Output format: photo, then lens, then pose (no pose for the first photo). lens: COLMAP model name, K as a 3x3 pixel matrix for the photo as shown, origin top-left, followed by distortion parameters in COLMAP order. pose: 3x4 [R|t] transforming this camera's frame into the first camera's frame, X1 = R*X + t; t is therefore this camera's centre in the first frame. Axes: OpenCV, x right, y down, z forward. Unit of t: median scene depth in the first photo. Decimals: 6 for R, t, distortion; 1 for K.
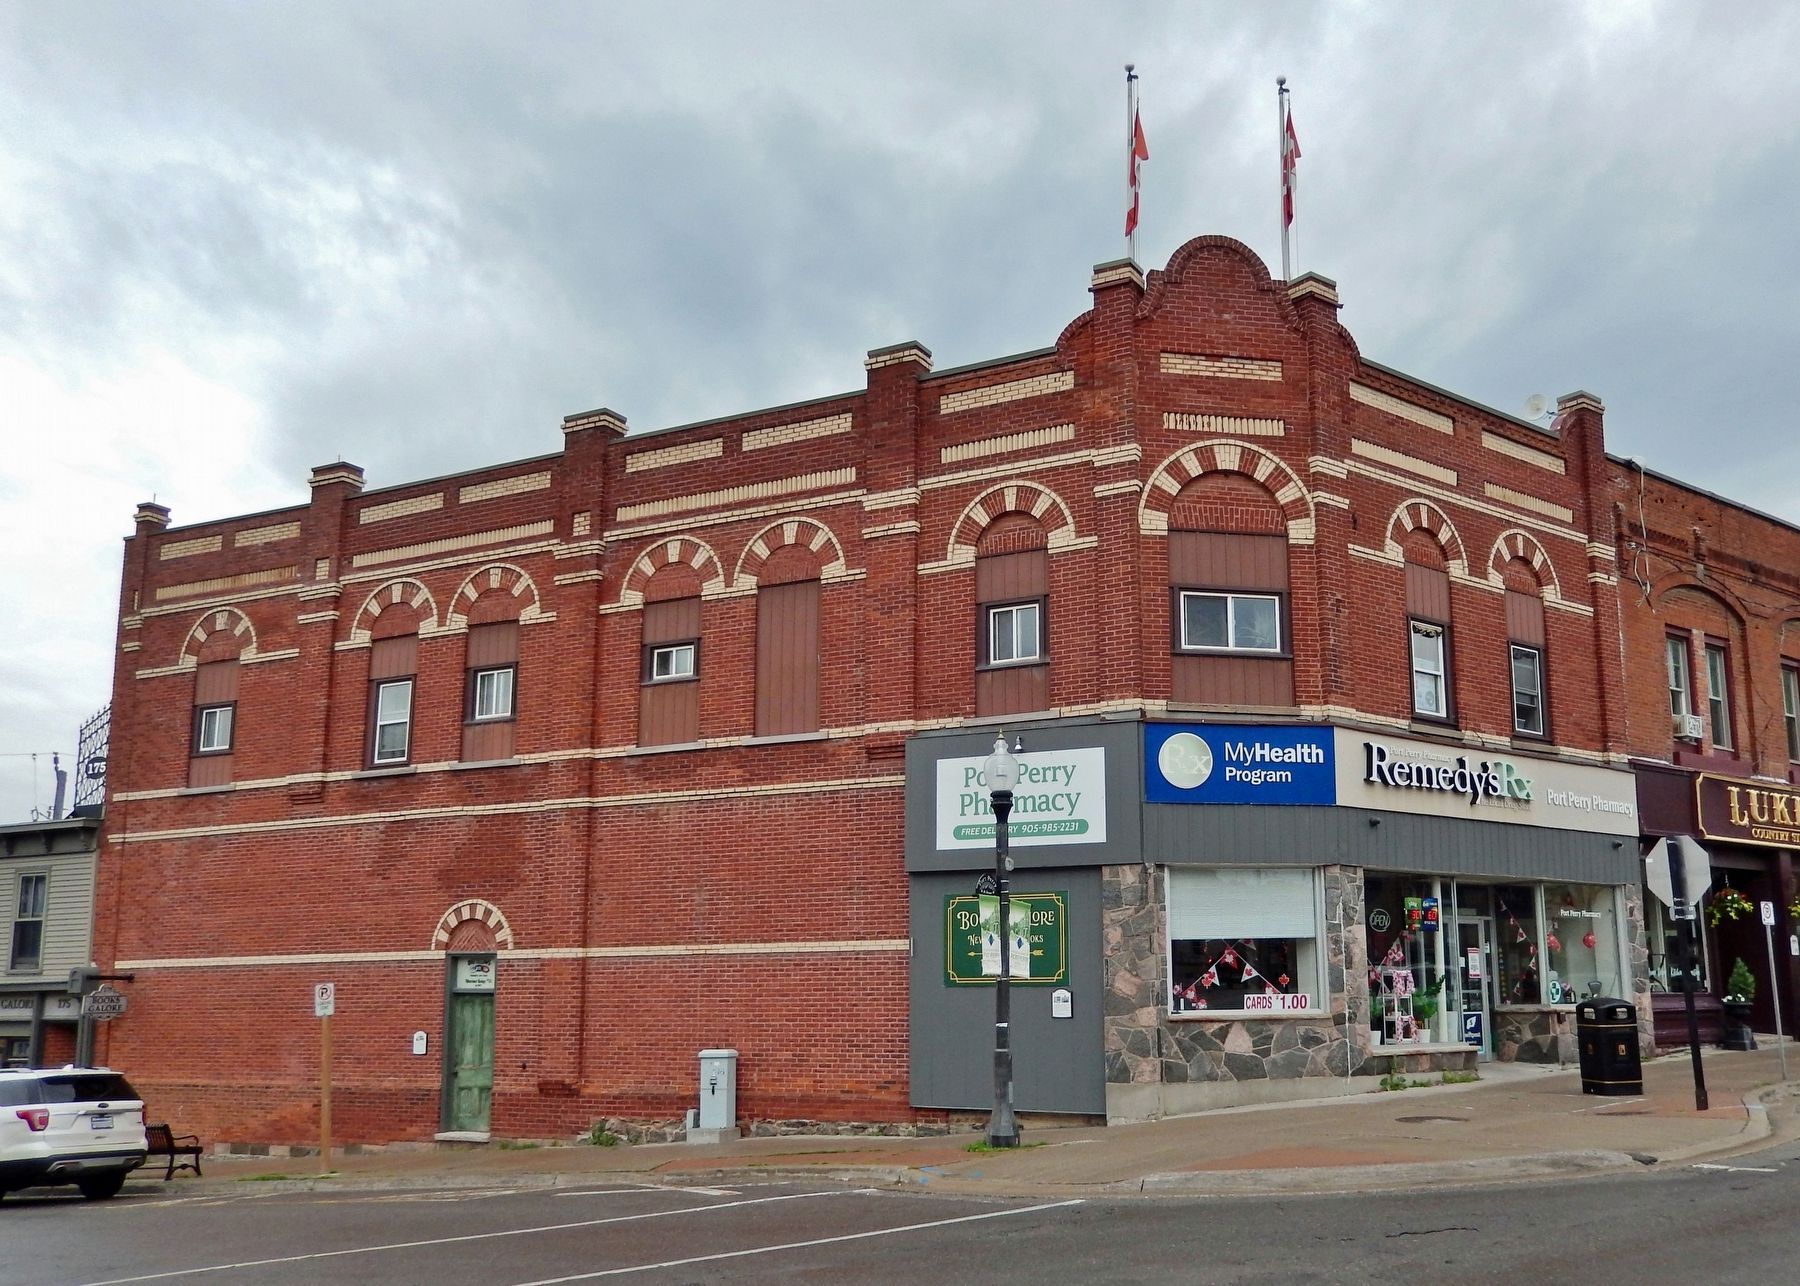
lens RADIAL K [[1666.9, 0, 900.0], [0, 1666.9, 643.0], [0, 0, 1]] dist [0.011858, 0.010524]
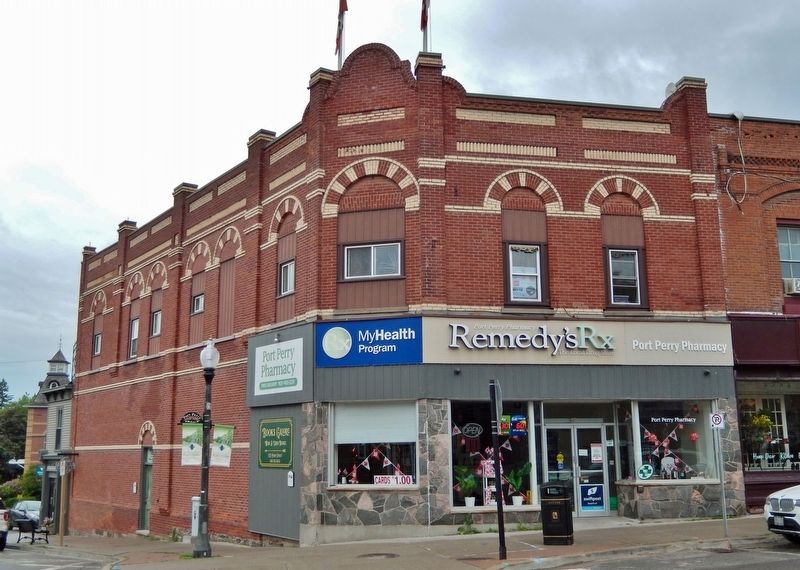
lens RADIAL K [[866.0, 0, 400.1], [0, 866.0, 233.3], [0, 0, 1]] dist [-0.022946, -0.029932]
pose [[0.870836, -0.117962, -0.477210, 0.650690], [0.102920, 0.993017, -0.057653, 0.013973], [0.480679, 0.001092, 0.876896, 0.210326]]
